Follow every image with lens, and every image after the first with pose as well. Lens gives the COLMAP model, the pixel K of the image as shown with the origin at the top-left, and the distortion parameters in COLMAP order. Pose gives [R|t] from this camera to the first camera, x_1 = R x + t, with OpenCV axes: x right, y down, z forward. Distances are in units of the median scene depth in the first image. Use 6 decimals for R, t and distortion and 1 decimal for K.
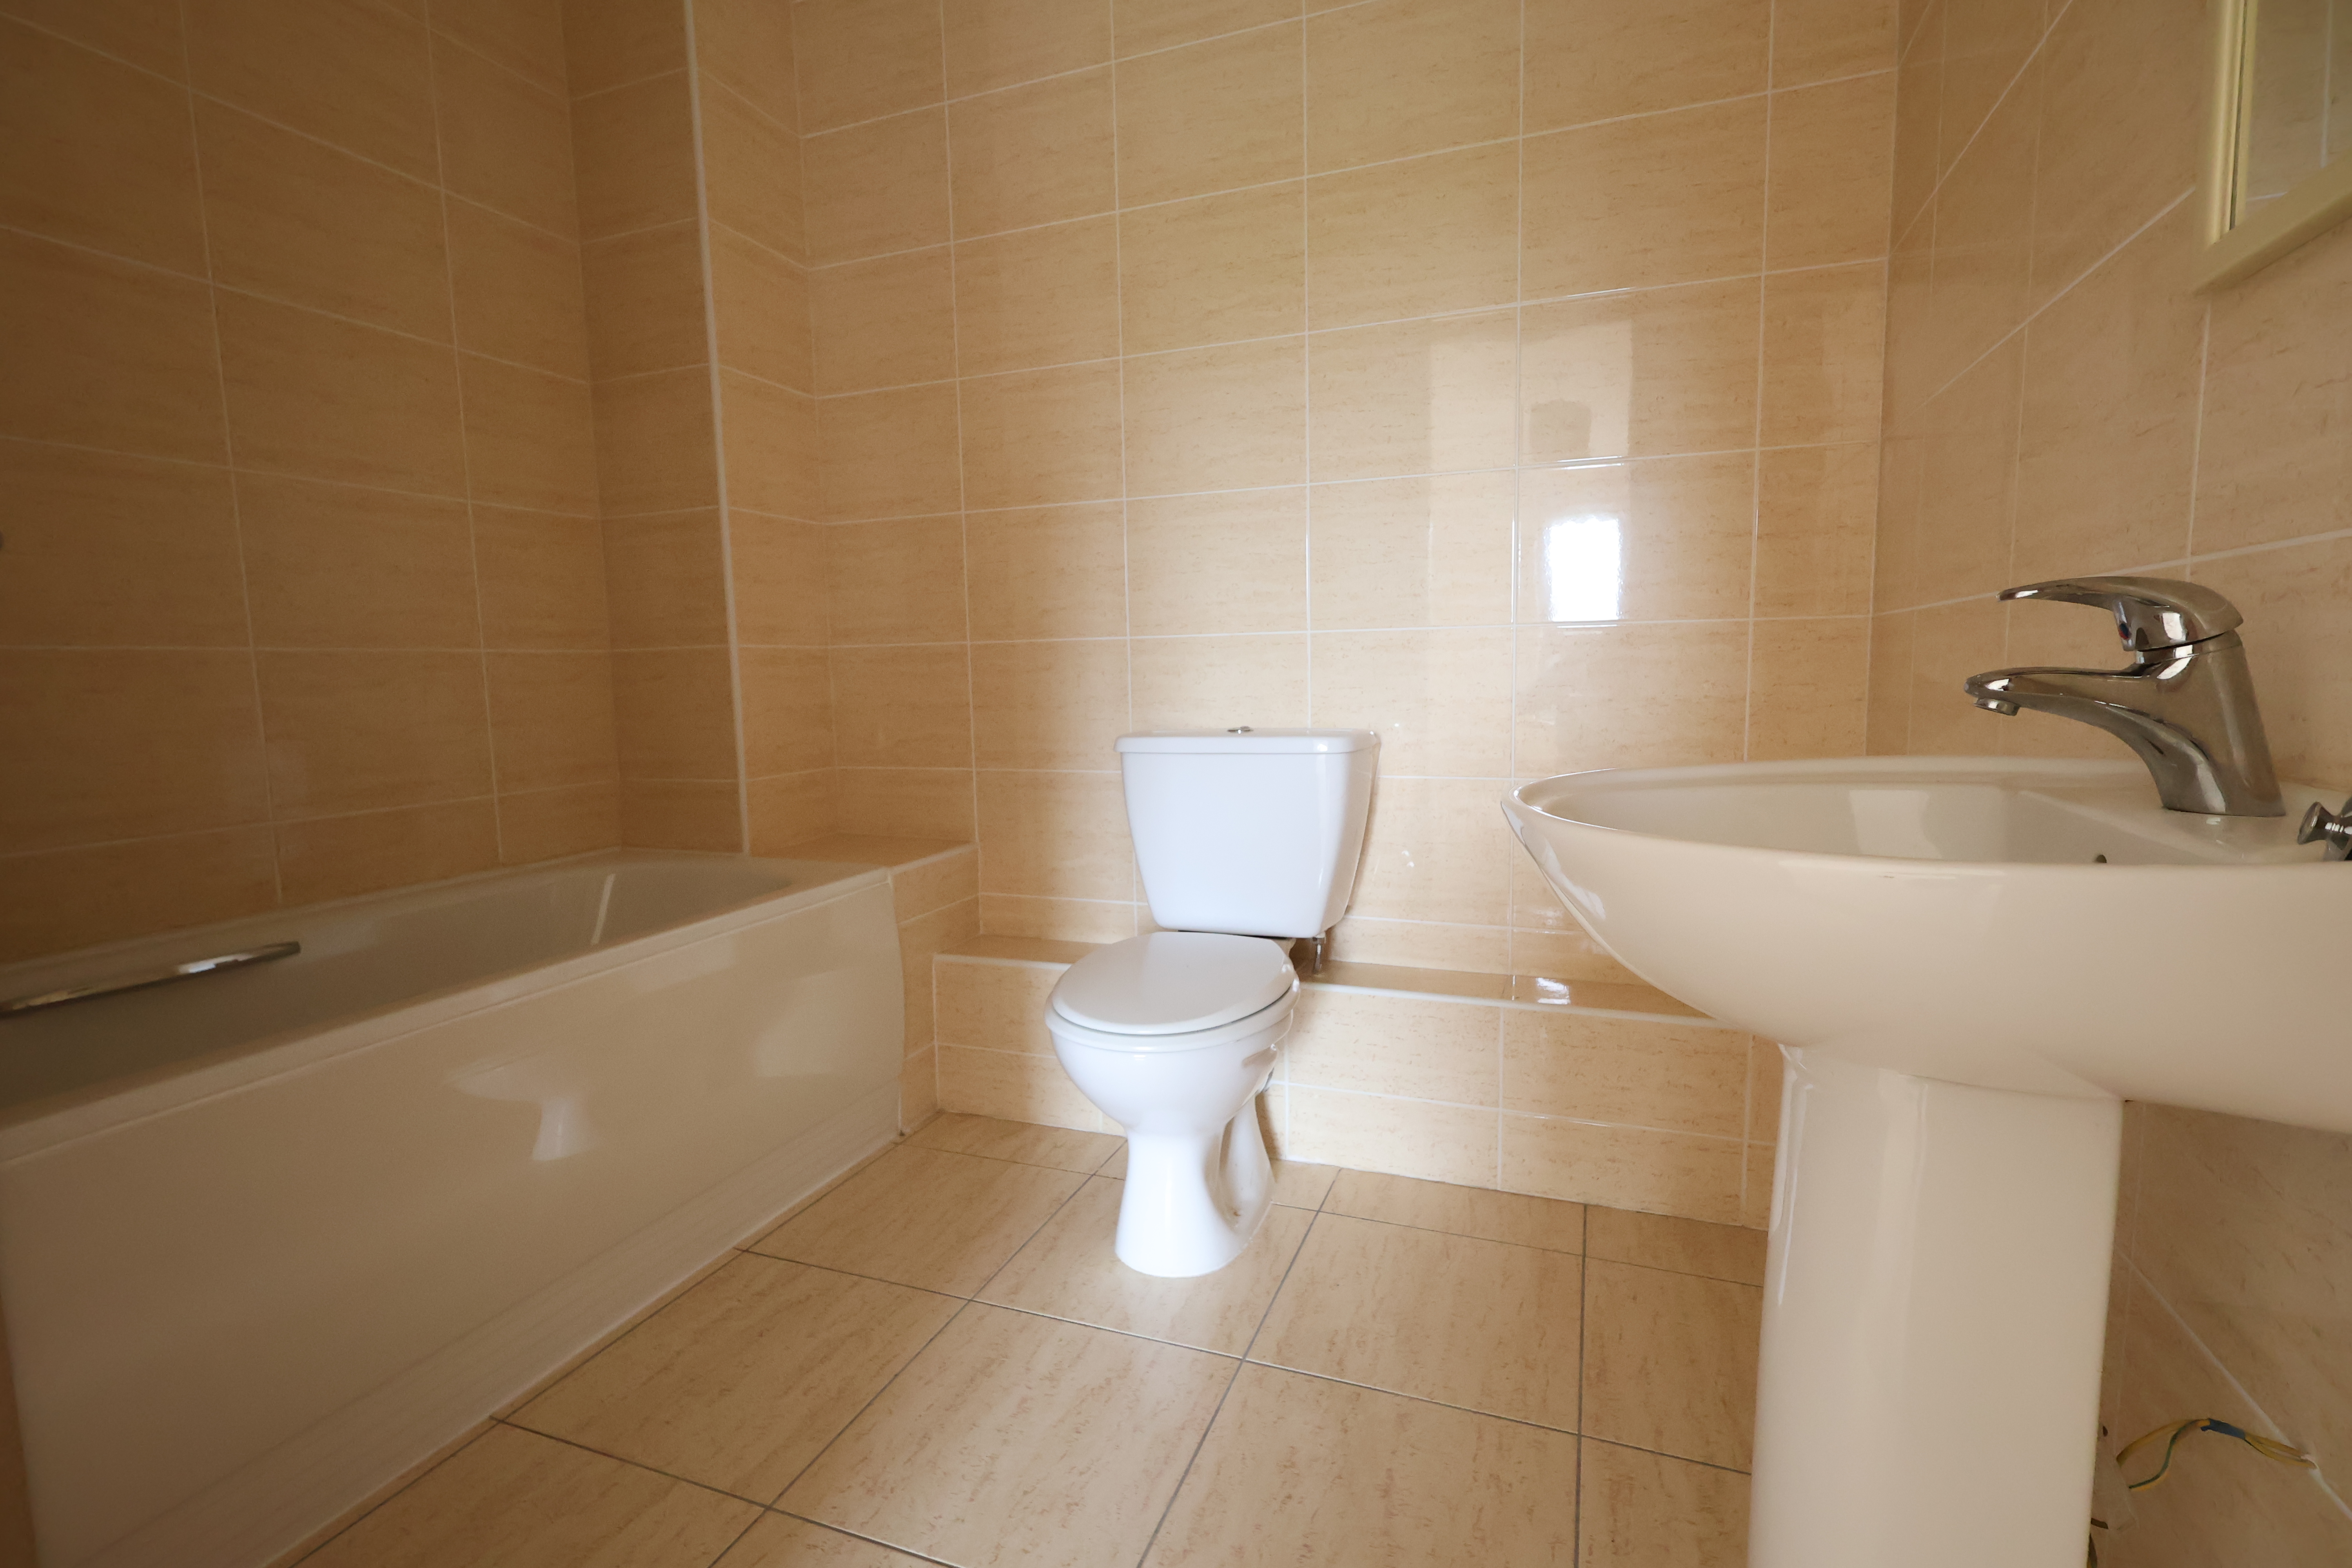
lens RADIAL K [[1074.4, 0, 1176.3], [0, 1074.4, 780.3], [0, 0, 1]] dist [-0.010154, 0.000149]
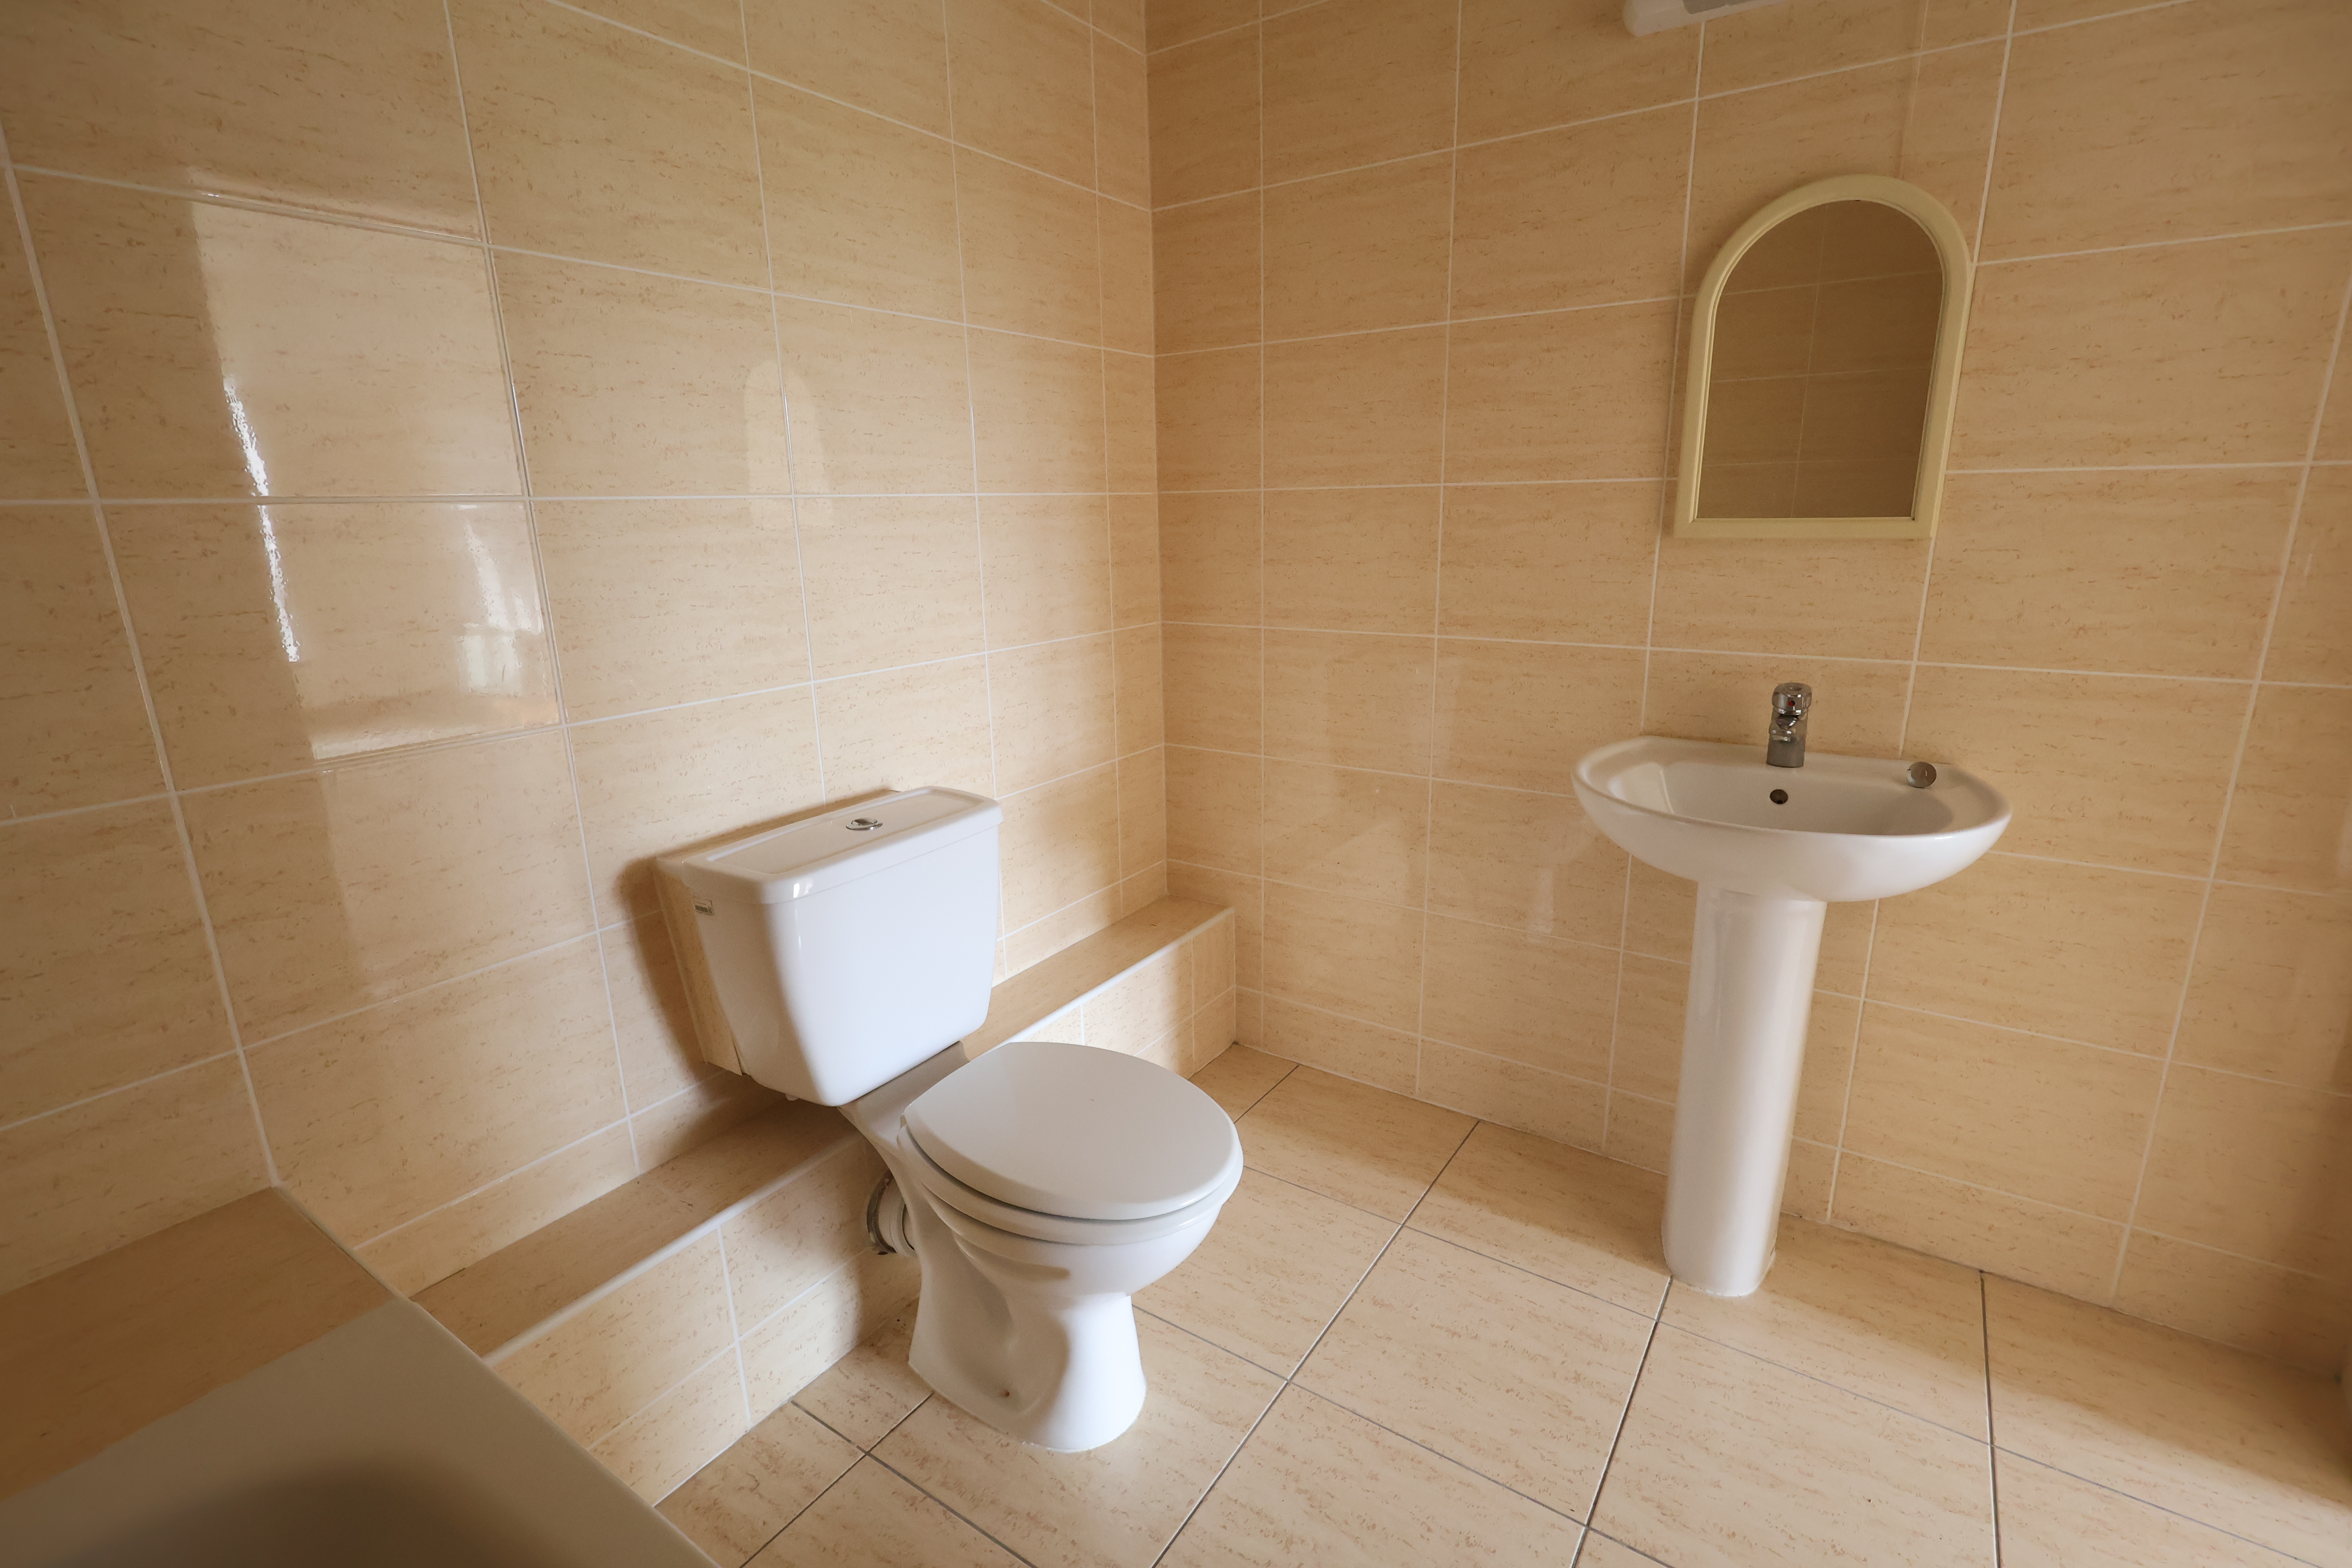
lens RADIAL K [[1074.4, 0, 1176.0], [0, 1074.4, 776.6], [0, 0, 1]] dist [-0.010154, 0.000149]
pose [[0.231097, -0.225416, 0.946457, -0.657465], [0.114842, 0.972310, 0.203532, -0.226284], [-0.966129, 0.061657, 0.250585, 0.610250]]
